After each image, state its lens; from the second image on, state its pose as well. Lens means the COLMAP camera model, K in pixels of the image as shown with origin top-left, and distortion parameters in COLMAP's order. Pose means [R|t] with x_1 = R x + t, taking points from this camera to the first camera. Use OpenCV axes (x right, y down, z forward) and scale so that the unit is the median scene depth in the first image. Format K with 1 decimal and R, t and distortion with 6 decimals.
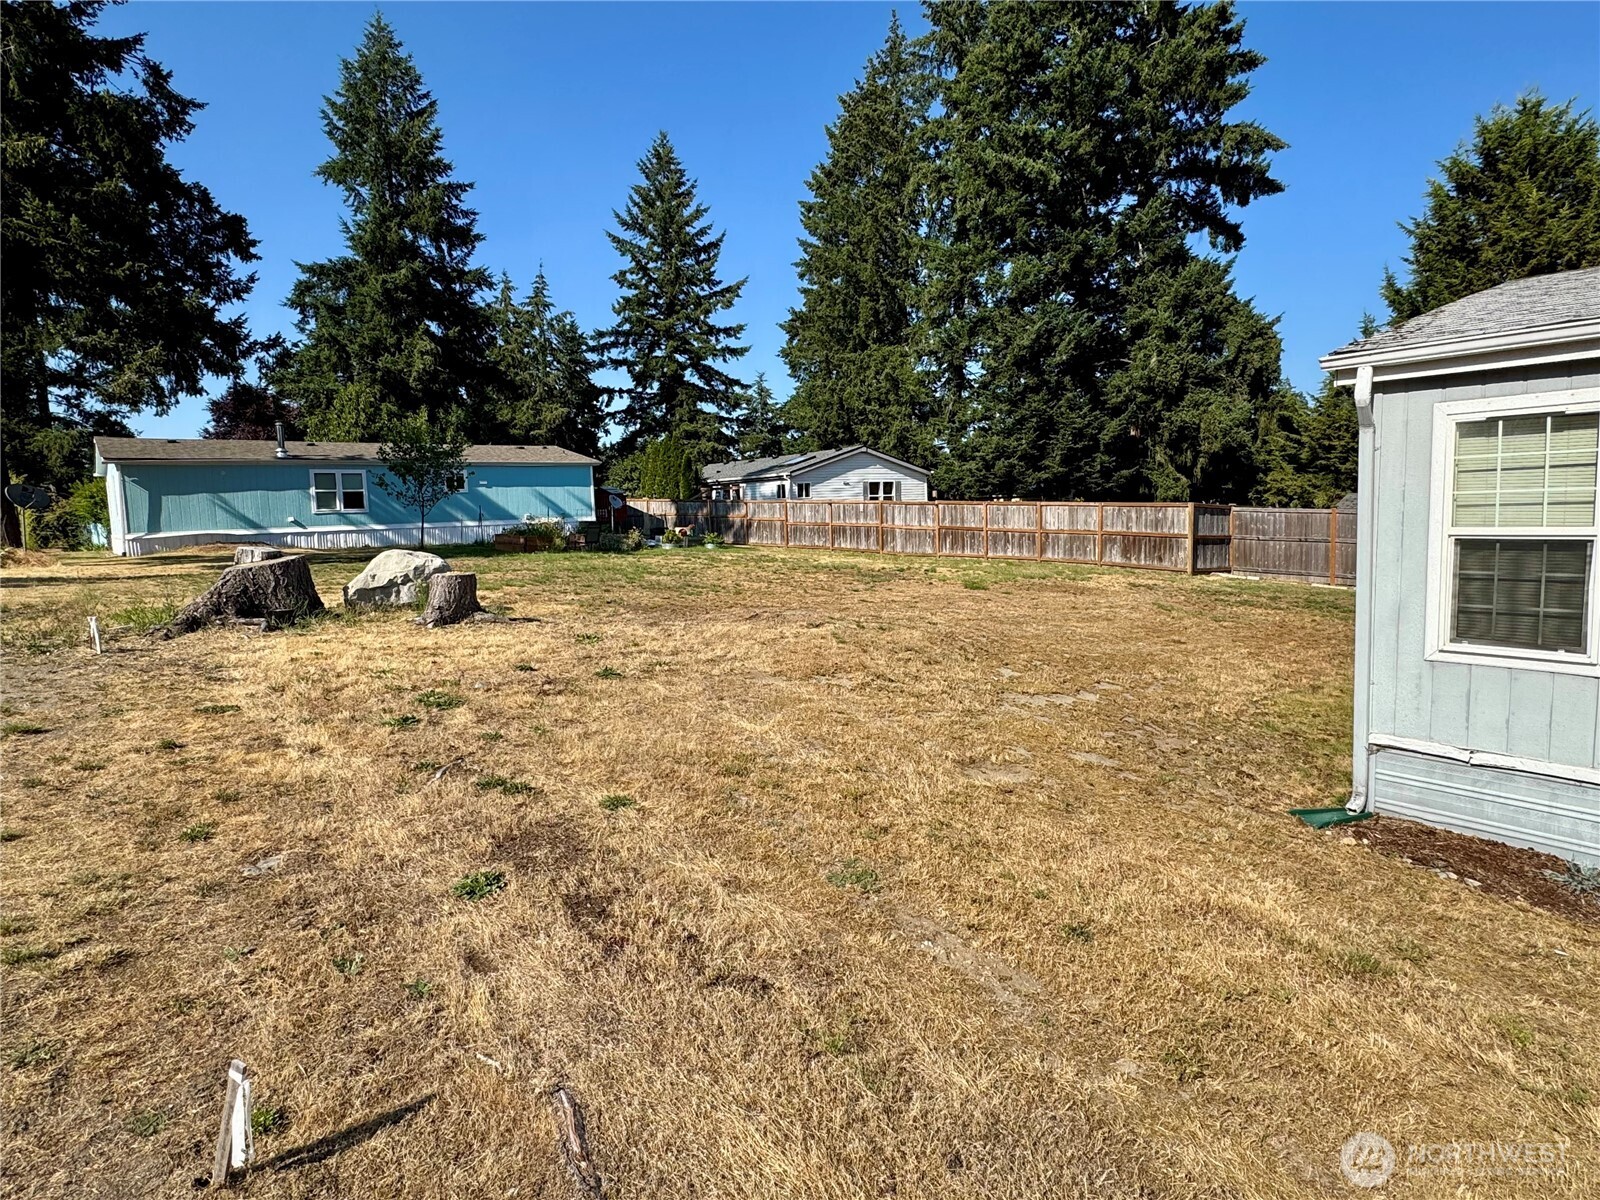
lens RADIAL K [[867.9, 0, 804.7], [0, 867.9, 596.3], [0, 0, 1]] dist [-0.002694, -0.000372]
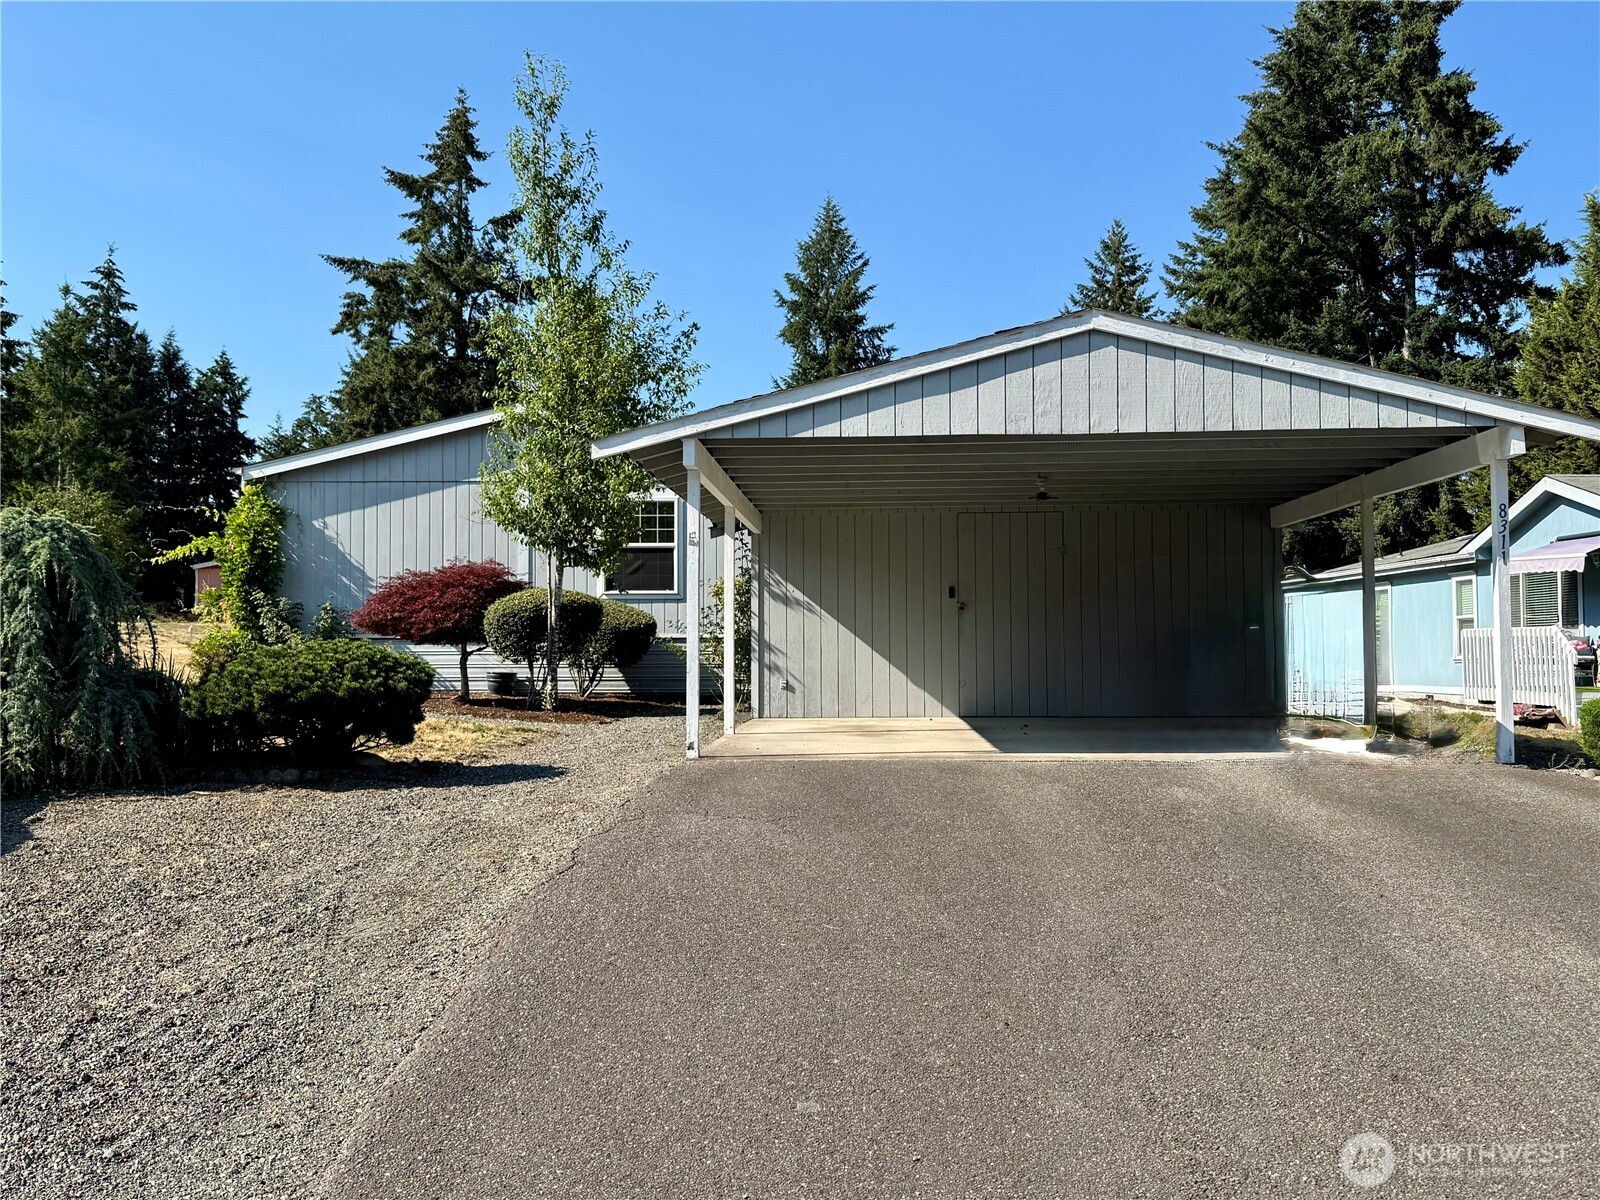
lens RADIAL K [[1399.8, 0, 807.3], [0, 1399.8, 615.2], [0, 0, 1]] dist [0.067202, -0.078790]
pose [[0.761901, 0.012502, -0.647573, 0.770033], [-0.088011, 0.992539, -0.084387, 0.059162], [0.641687, 0.121288, 0.757316, -0.420900]]
